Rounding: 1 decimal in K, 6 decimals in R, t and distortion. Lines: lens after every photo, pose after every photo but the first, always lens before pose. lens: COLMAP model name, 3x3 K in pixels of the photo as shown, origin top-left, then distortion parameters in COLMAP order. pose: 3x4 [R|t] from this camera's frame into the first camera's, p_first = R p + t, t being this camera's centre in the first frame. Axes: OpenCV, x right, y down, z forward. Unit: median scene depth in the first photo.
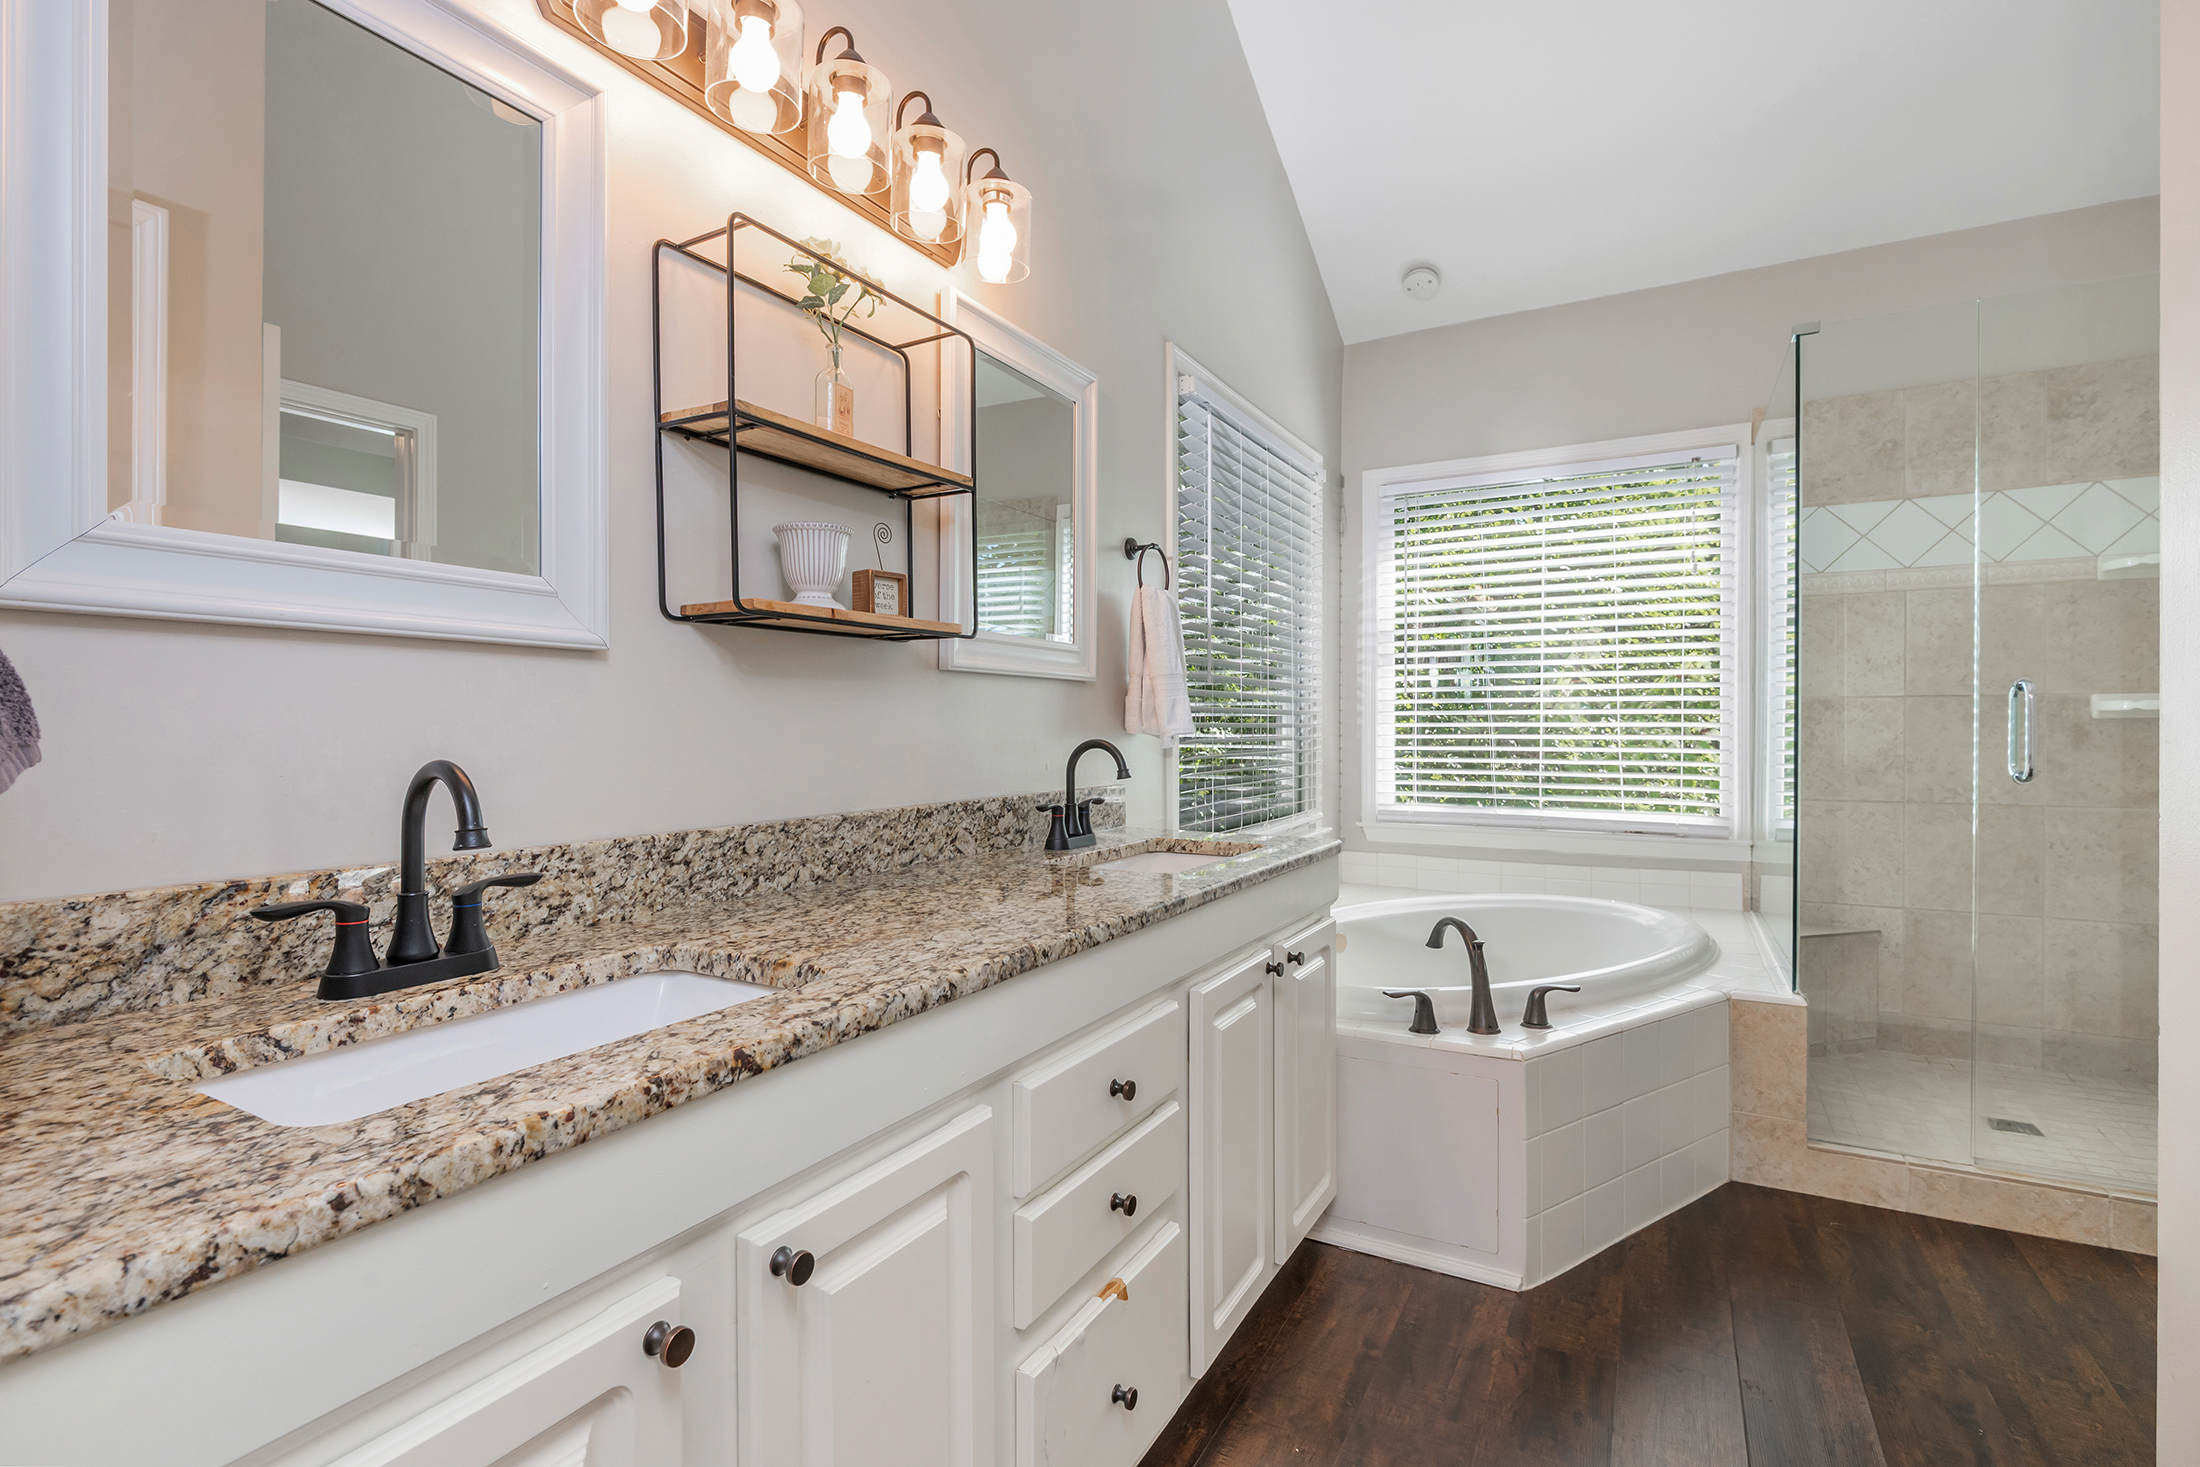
lens RADIAL K [[1012.5, 0, 1097.0], [0, 1012.5, 739.2], [0, 0, 1]] dist [-0.000993, -0.001279]
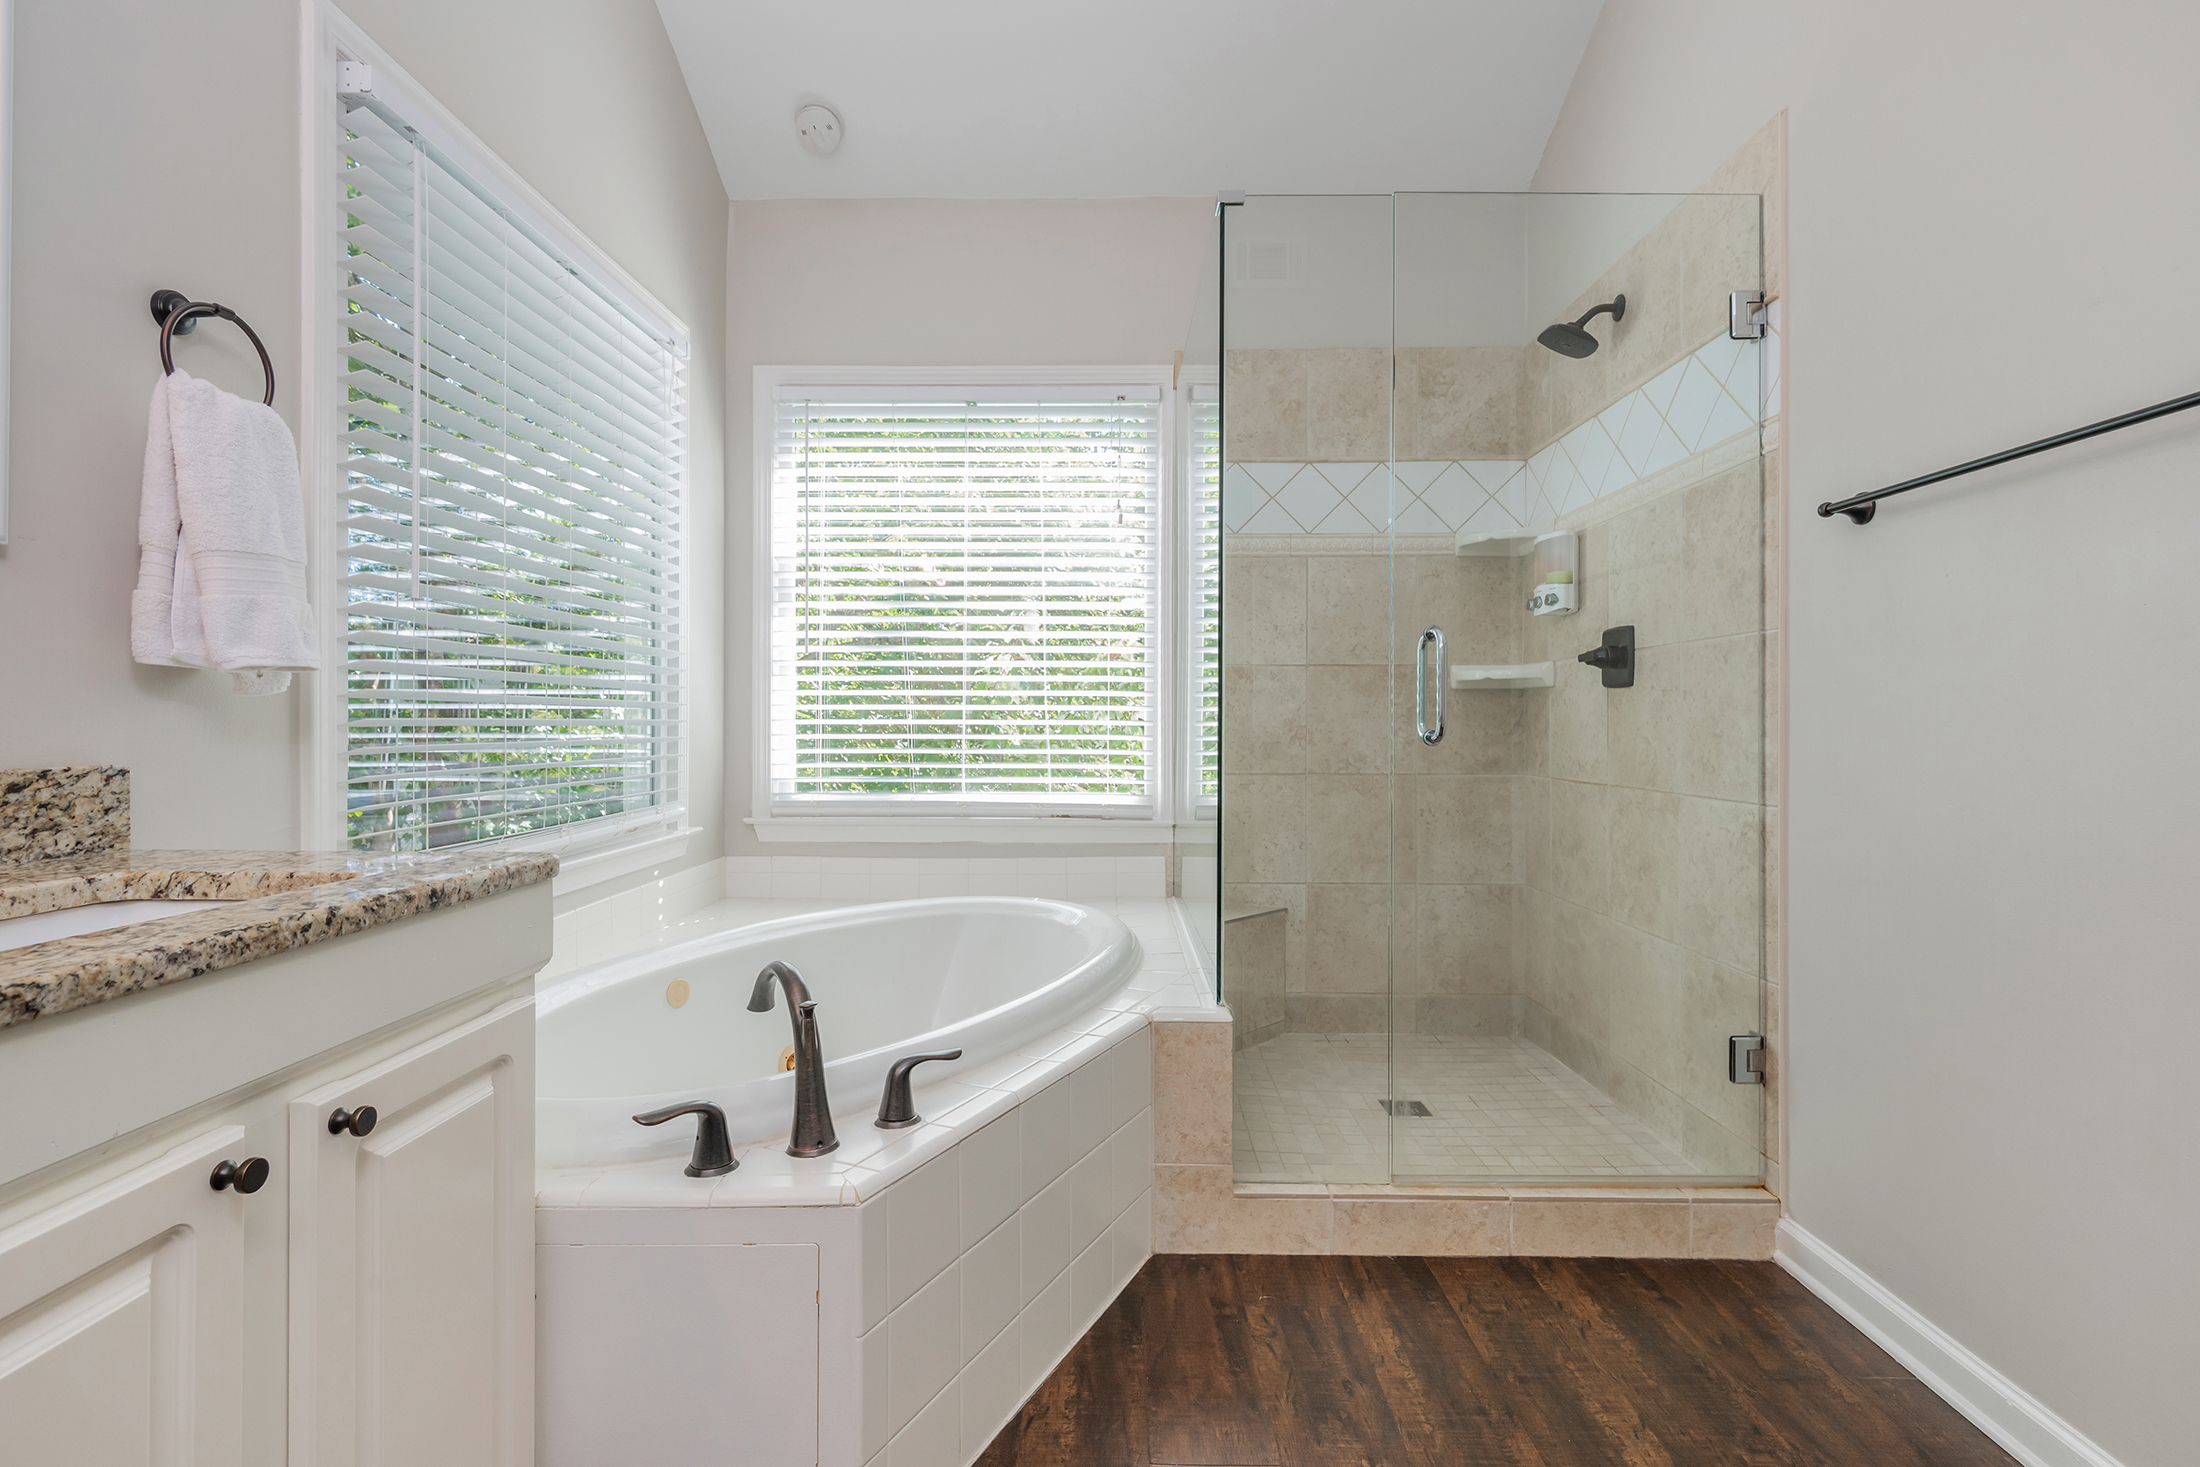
lens RADIAL K [[1013.4, 0, 1100.0], [0, 1013.4, 733.5], [0, 0, 1]] dist [0.033031, -0.000182]
pose [[0.876258, -0.001264, 0.481840, 0.187543], [0.000893, 0.999999, 0.001000, 0.027083], [-0.481841, -0.000446, 0.876259, 0.292313]]
